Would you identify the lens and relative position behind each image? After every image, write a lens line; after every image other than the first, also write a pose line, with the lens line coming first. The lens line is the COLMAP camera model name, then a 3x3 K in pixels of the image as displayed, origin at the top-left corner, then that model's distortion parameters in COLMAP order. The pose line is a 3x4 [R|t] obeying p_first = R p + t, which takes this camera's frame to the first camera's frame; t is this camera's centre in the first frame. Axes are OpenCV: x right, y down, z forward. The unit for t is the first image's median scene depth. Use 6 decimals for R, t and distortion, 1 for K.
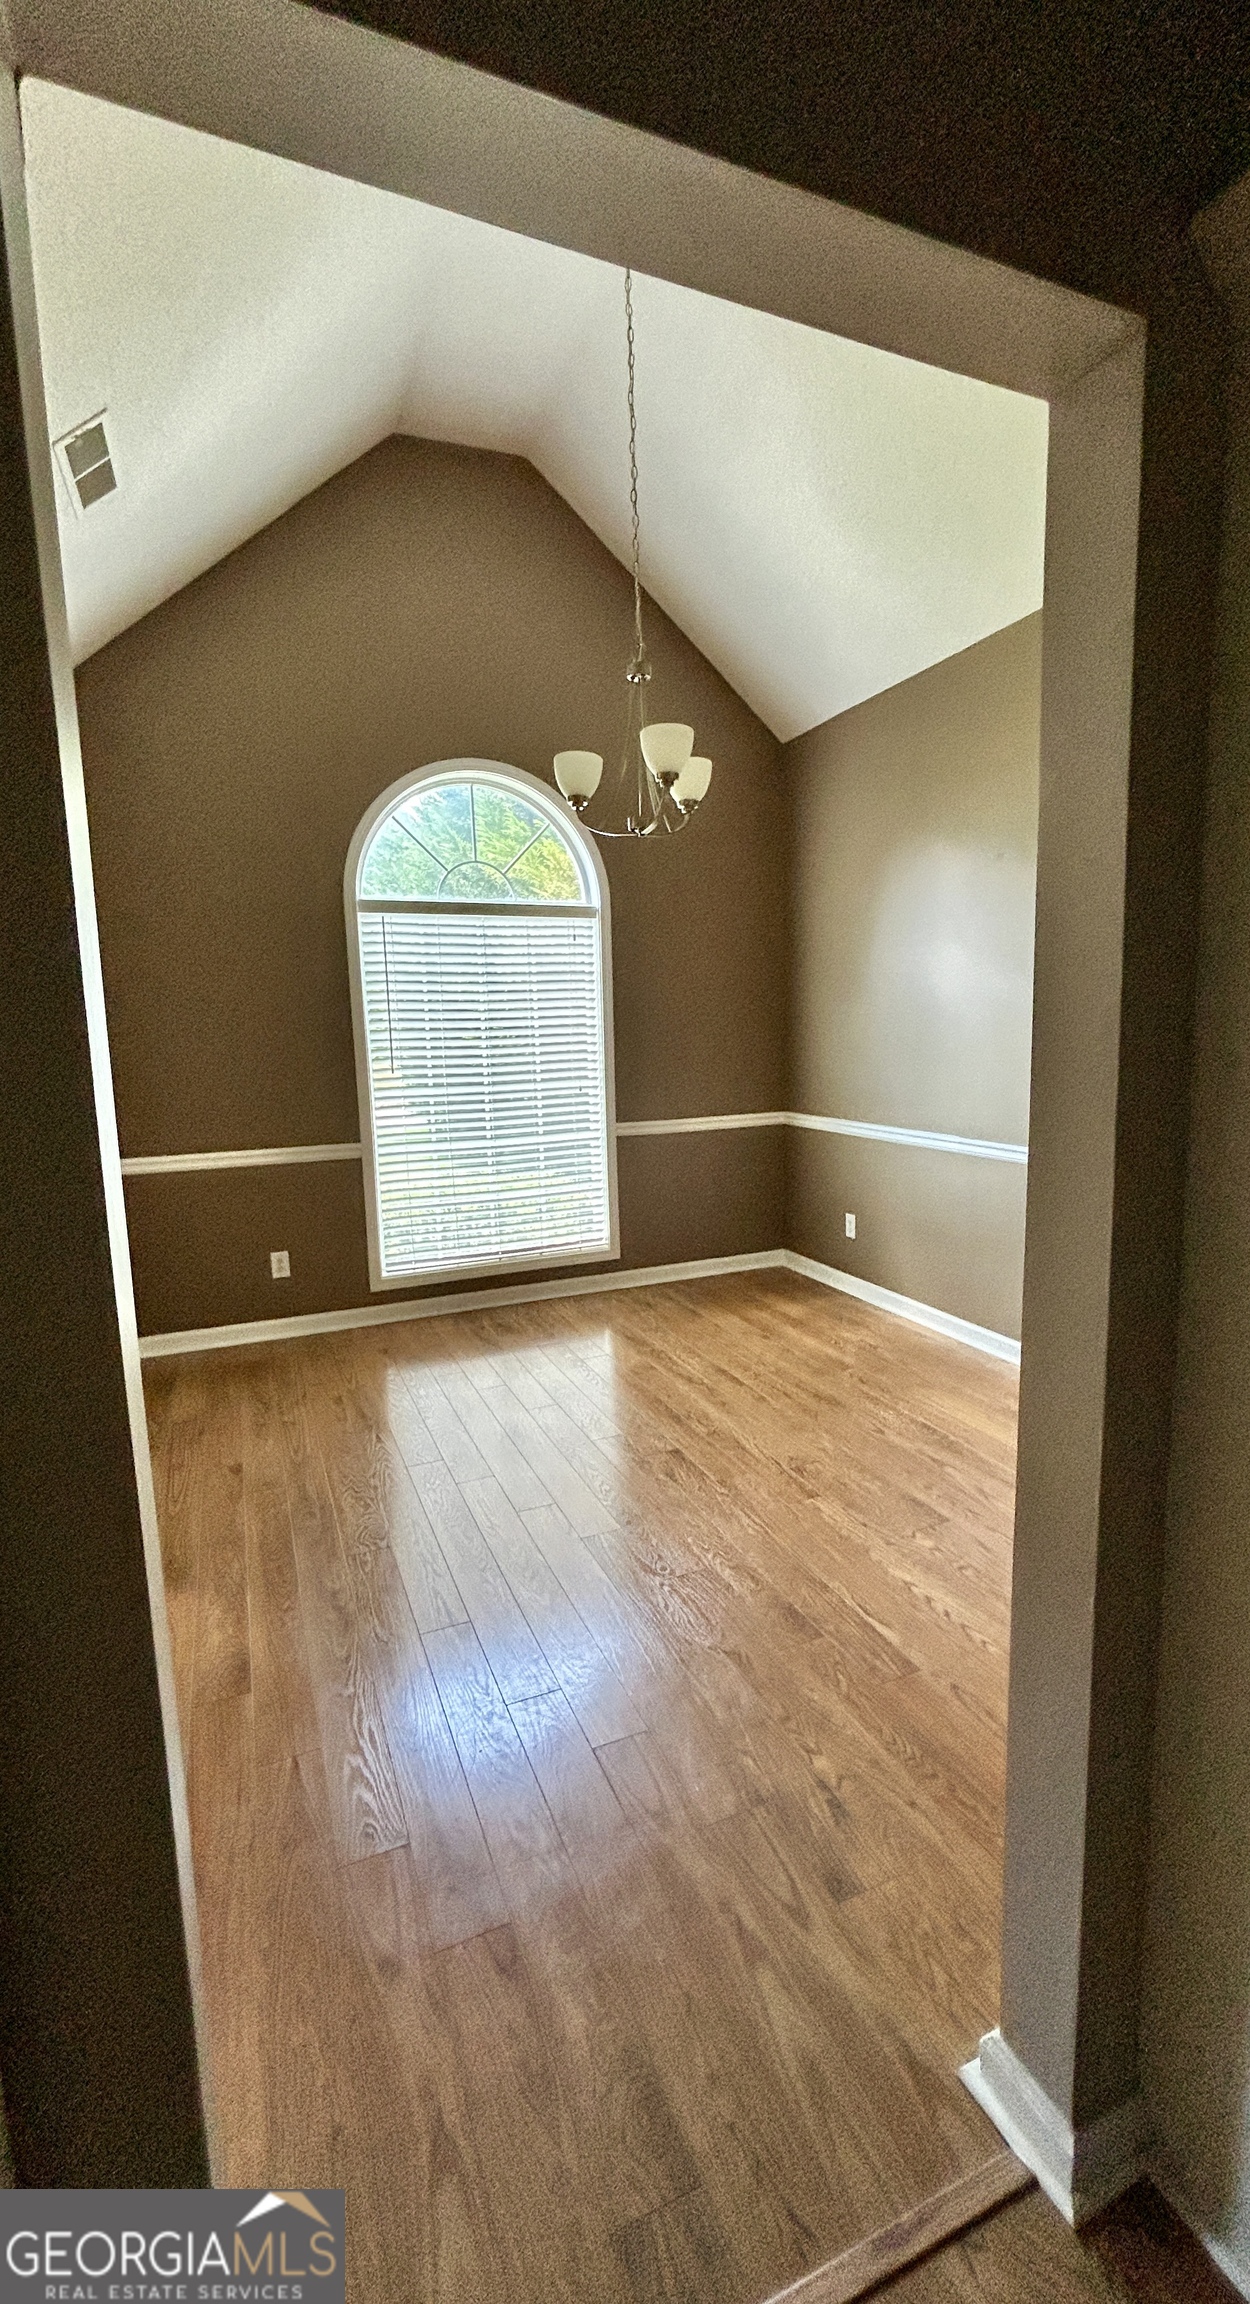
lens RADIAL K [[924.1, 0, 627.0], [0, 924.1, 1146.0], [0, 0, 1]] dist [0.000140, -0.000003]
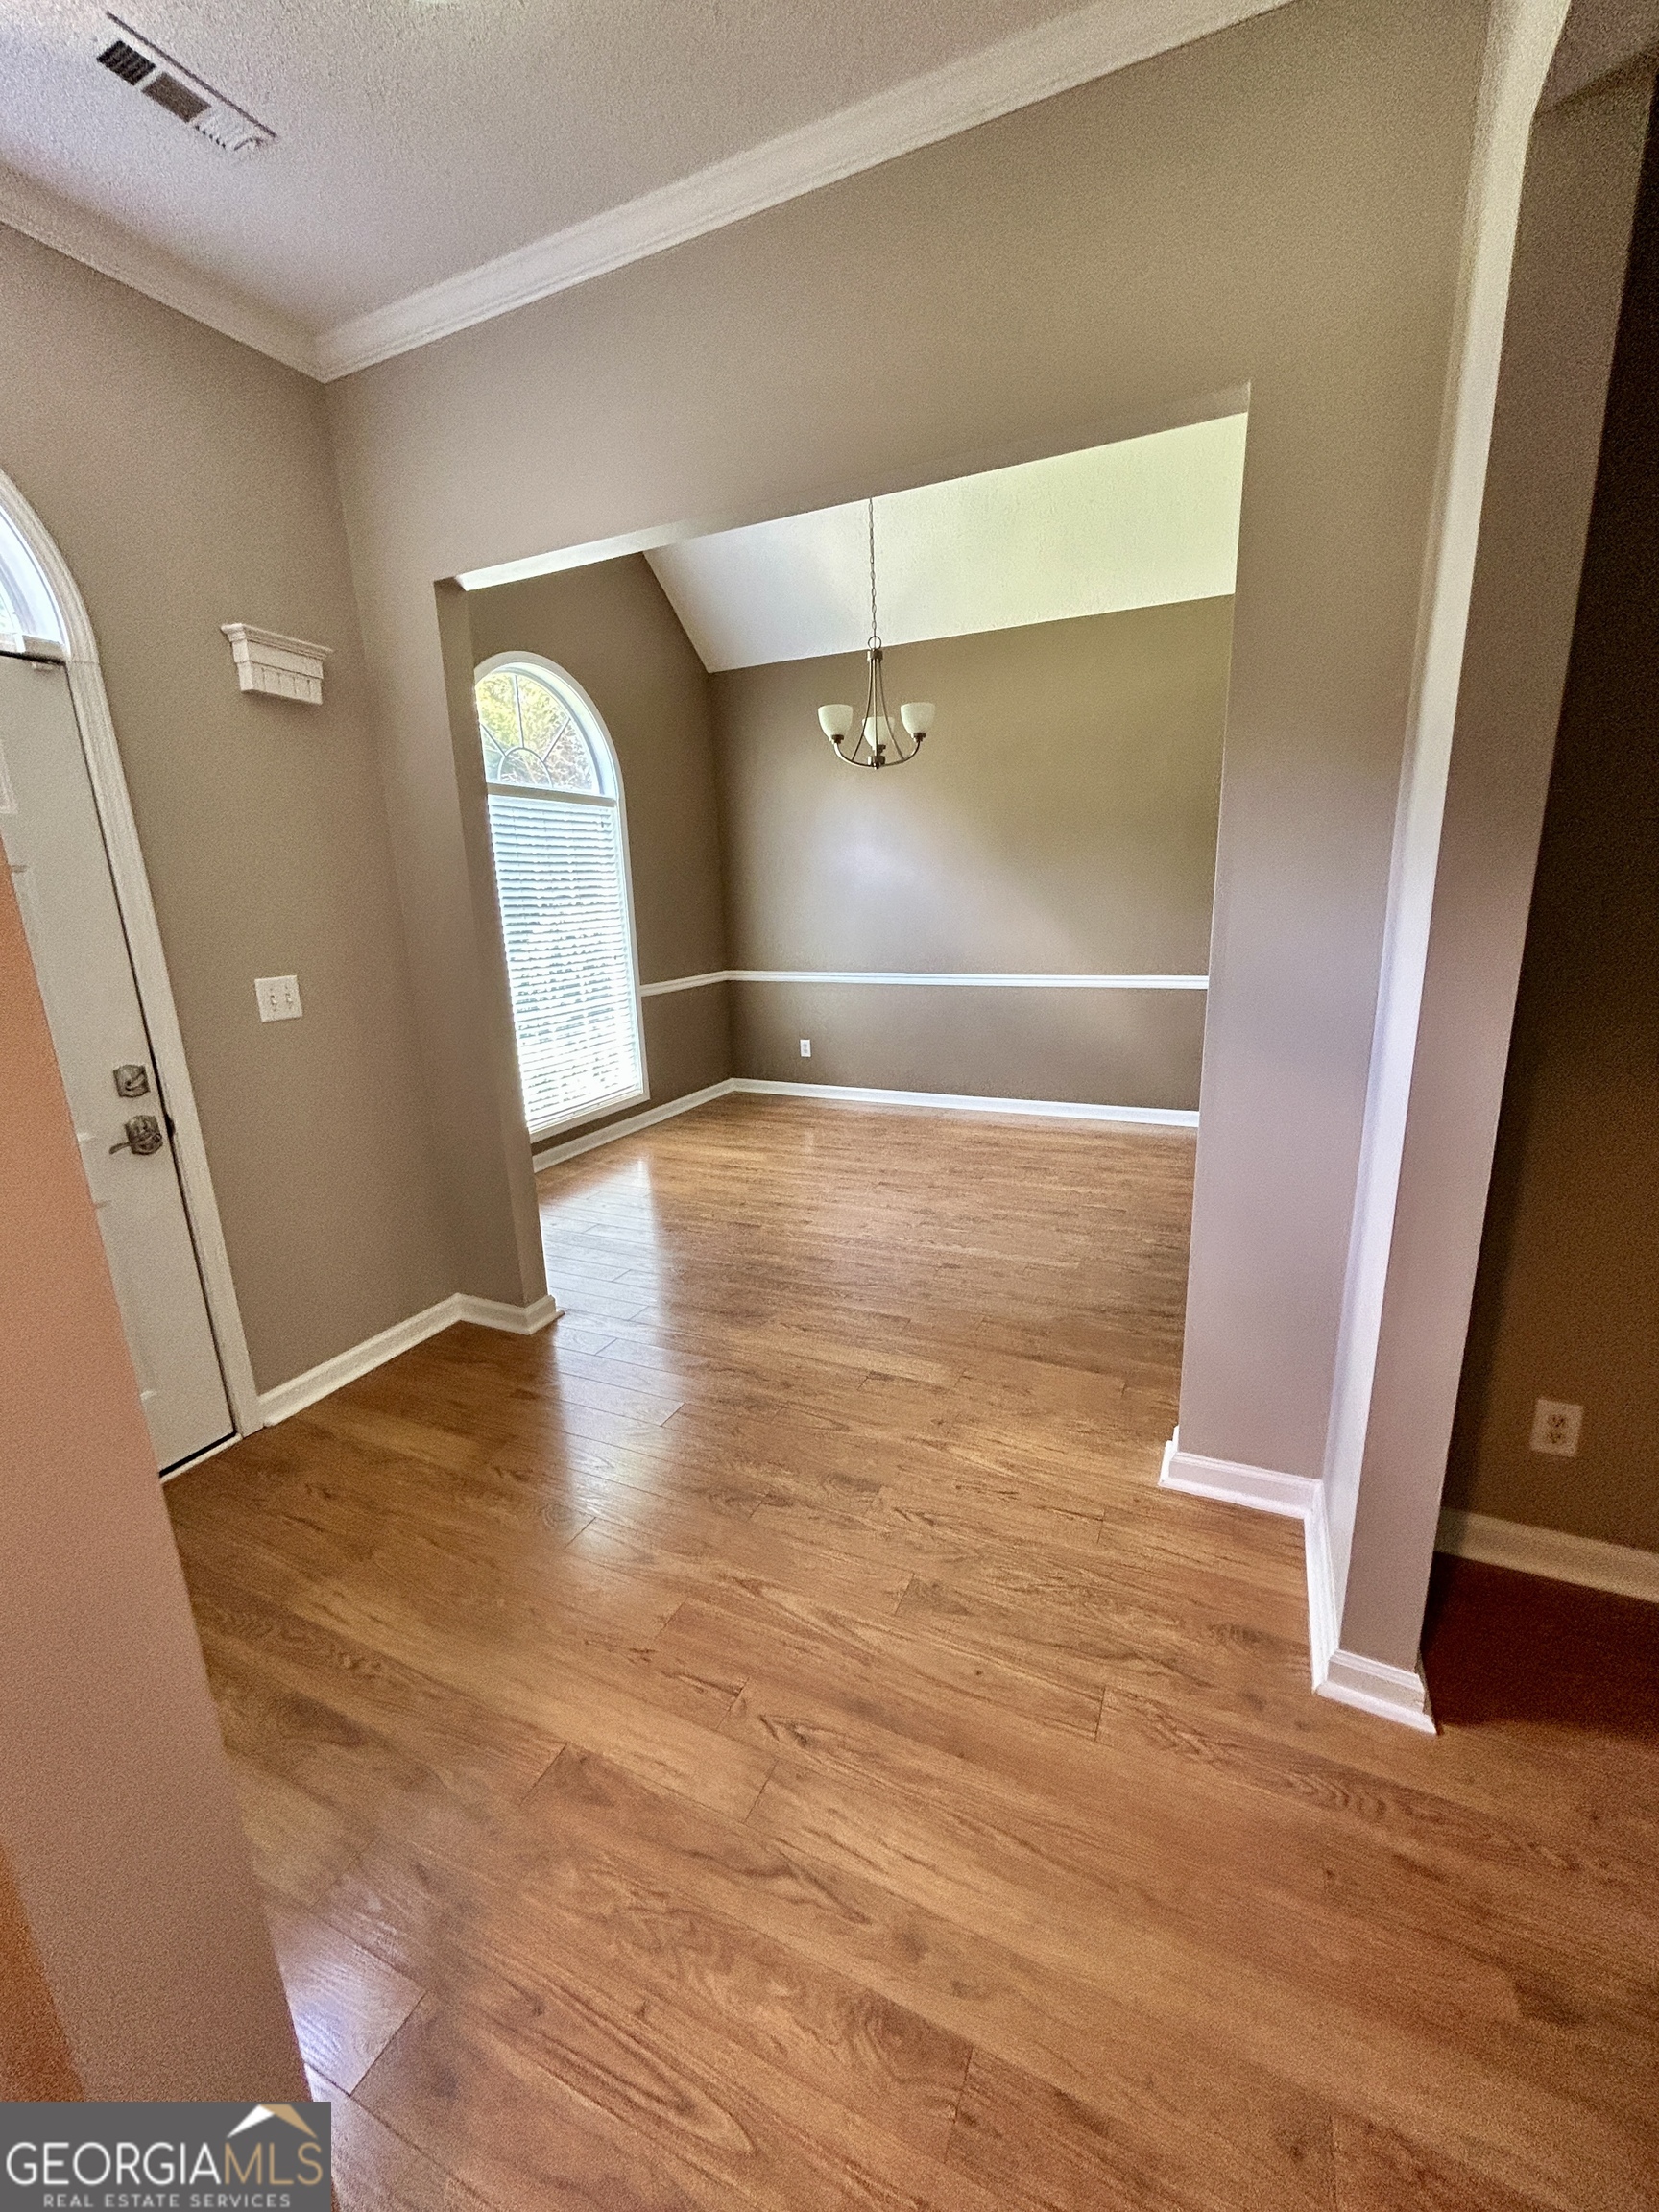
lens RADIAL K [[896.6, 0, 829.5], [0, 896.6, 1106.0], [0, 0, 1]] dist [-0.000788, 0.000598]
pose [[0.749336, -0.157693, 0.643139, -0.610080], [0.100416, 0.987059, 0.125021, 0.008290], [-0.654532, -0.029101, 0.755474, -0.033810]]
